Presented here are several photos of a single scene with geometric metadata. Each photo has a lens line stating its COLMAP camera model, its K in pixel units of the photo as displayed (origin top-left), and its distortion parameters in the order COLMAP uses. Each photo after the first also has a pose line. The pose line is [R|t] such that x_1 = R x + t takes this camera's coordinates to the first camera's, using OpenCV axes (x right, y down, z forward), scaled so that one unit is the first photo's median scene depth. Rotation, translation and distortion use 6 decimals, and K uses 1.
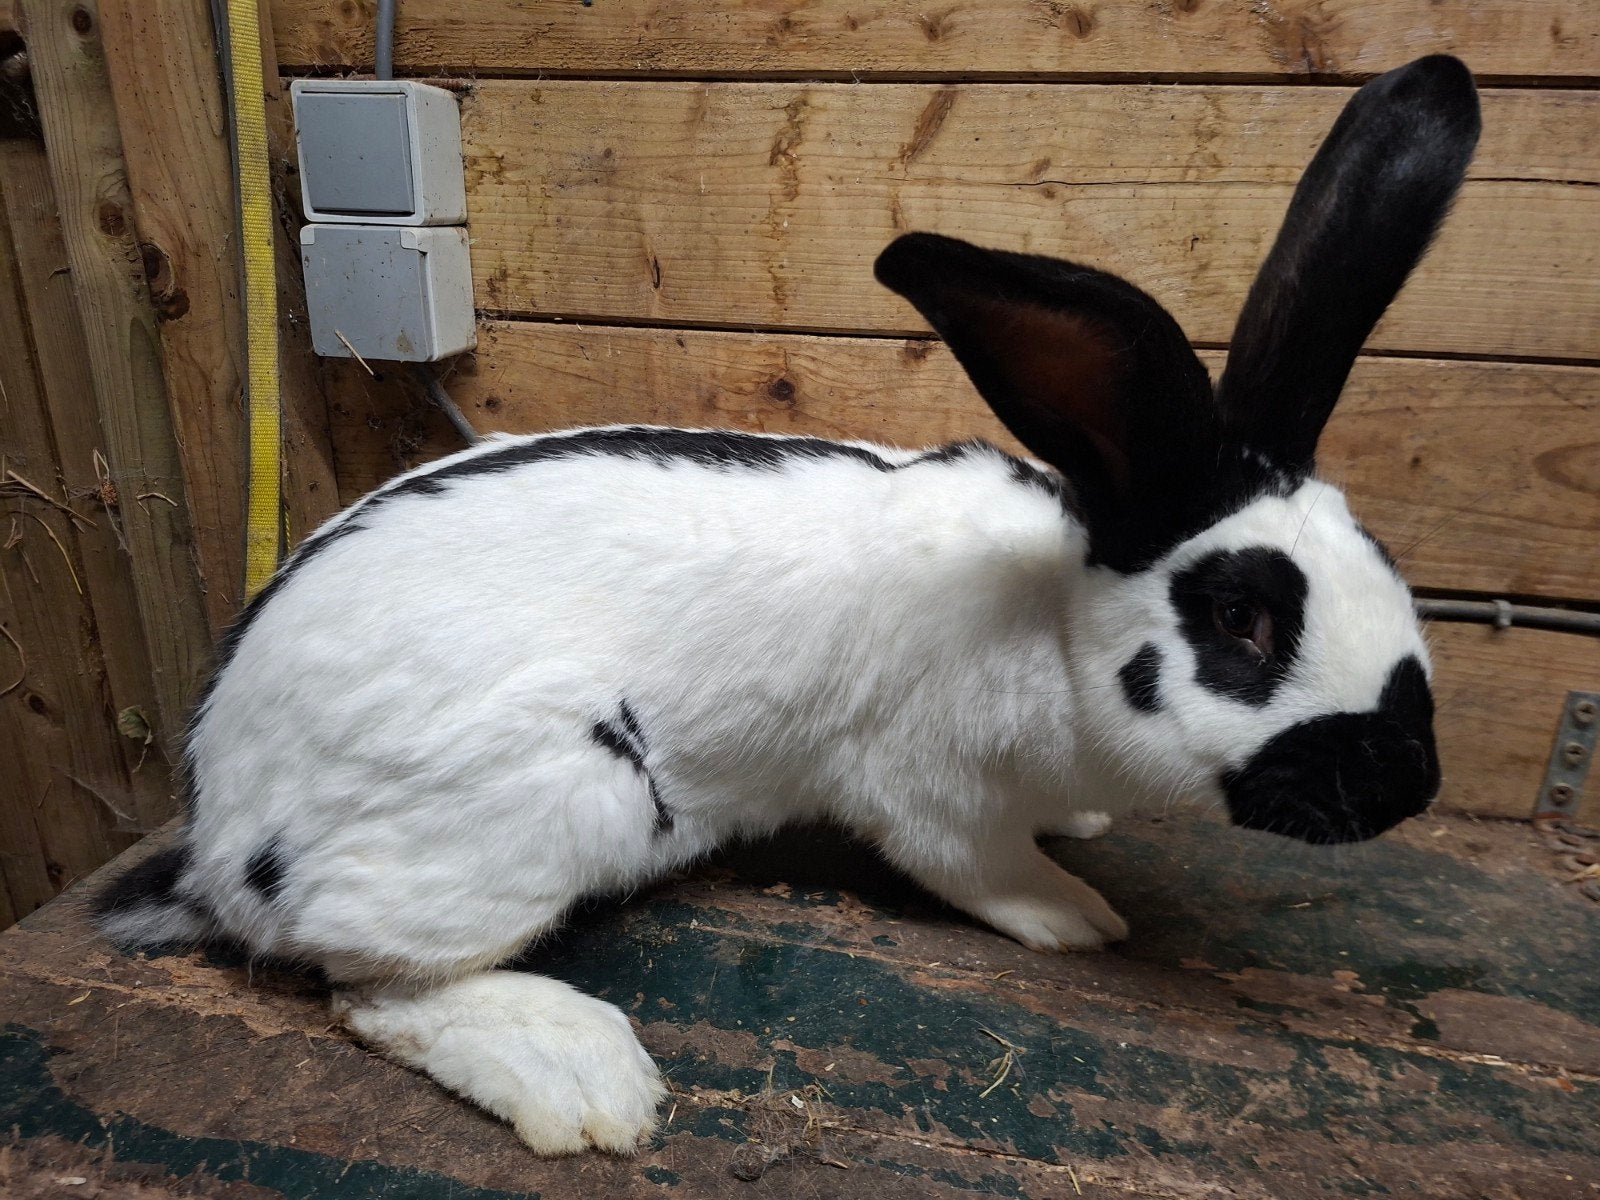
lens RADIAL K [[1220.1, 0, 771.1], [0, 1220.1, 602.5], [0, 0, 1]] dist [0.035516, -0.064622]
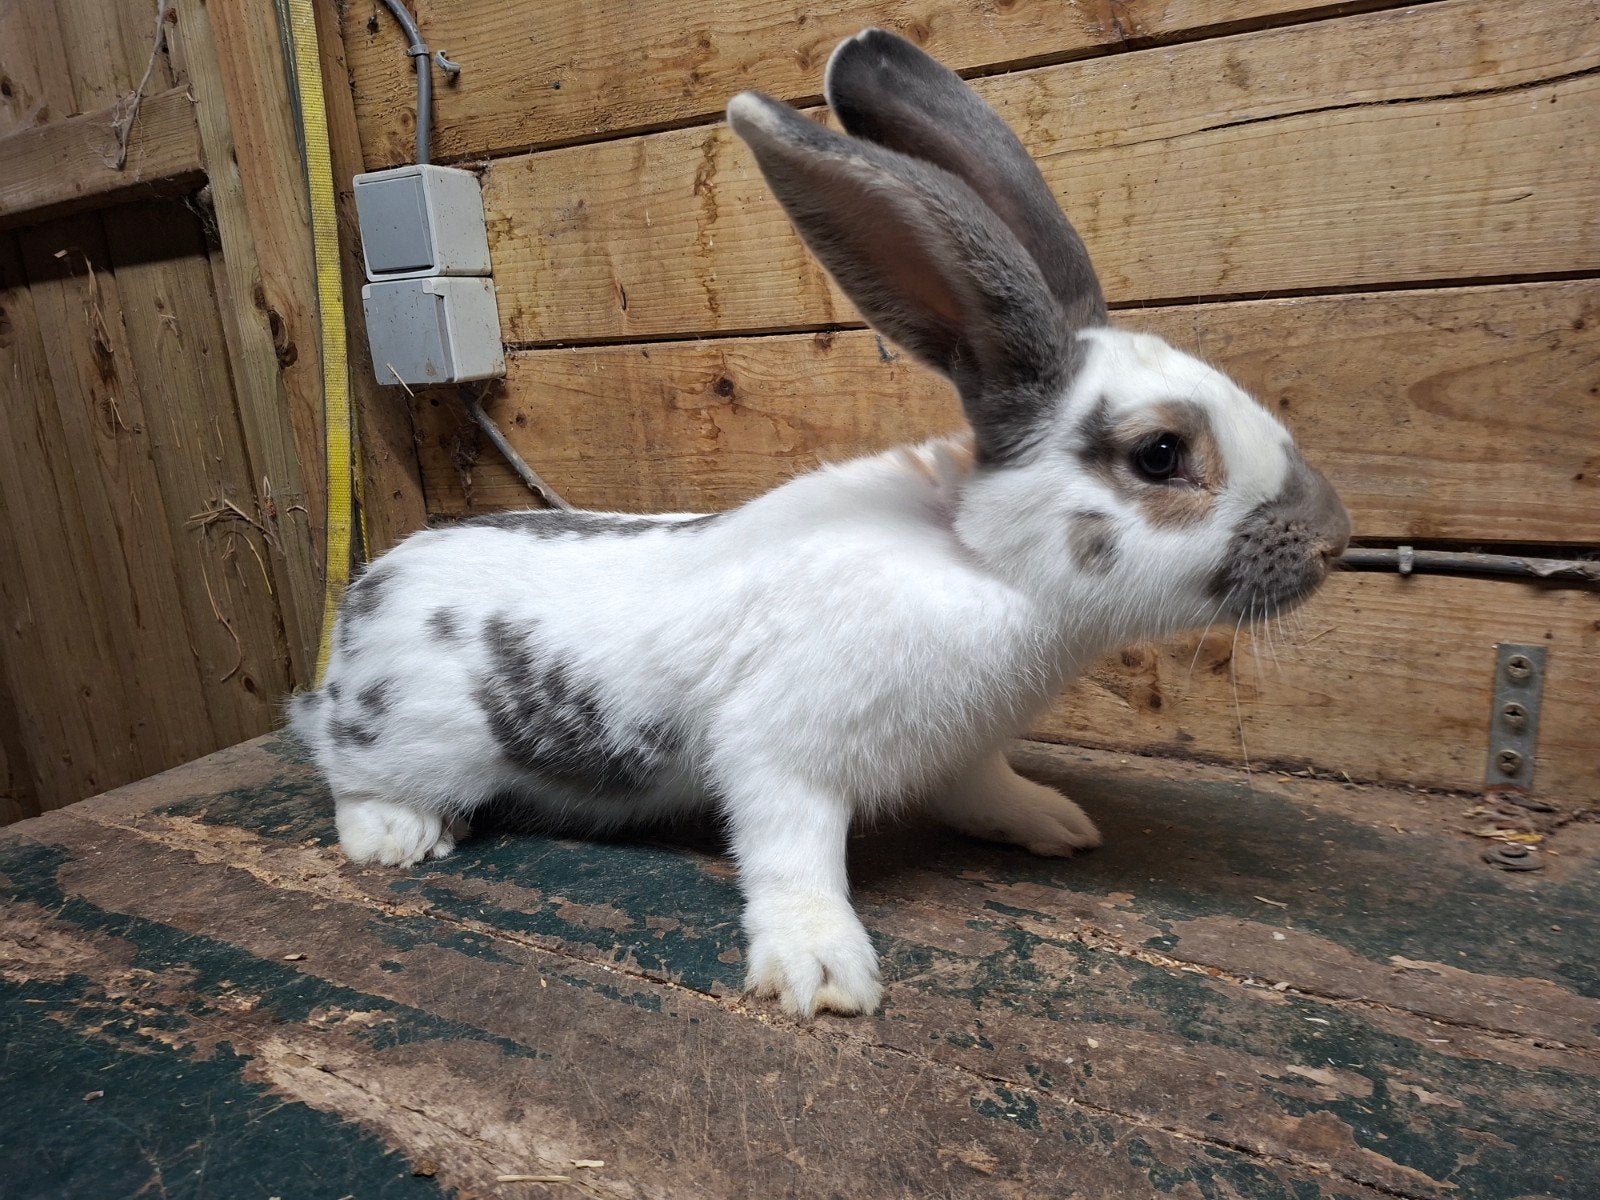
lens RADIAL K [[1220.1, 0, 771.1], [0, 1220.1, 602.5], [0, 0, 1]] dist [0.035516, -0.064622]
pose [[0.942835, -0.012539, -0.333023, 0.446263], [-0.020114, 0.995329, -0.094421, 0.139133], [0.332652, 0.095721, 0.938179, -0.041077]]
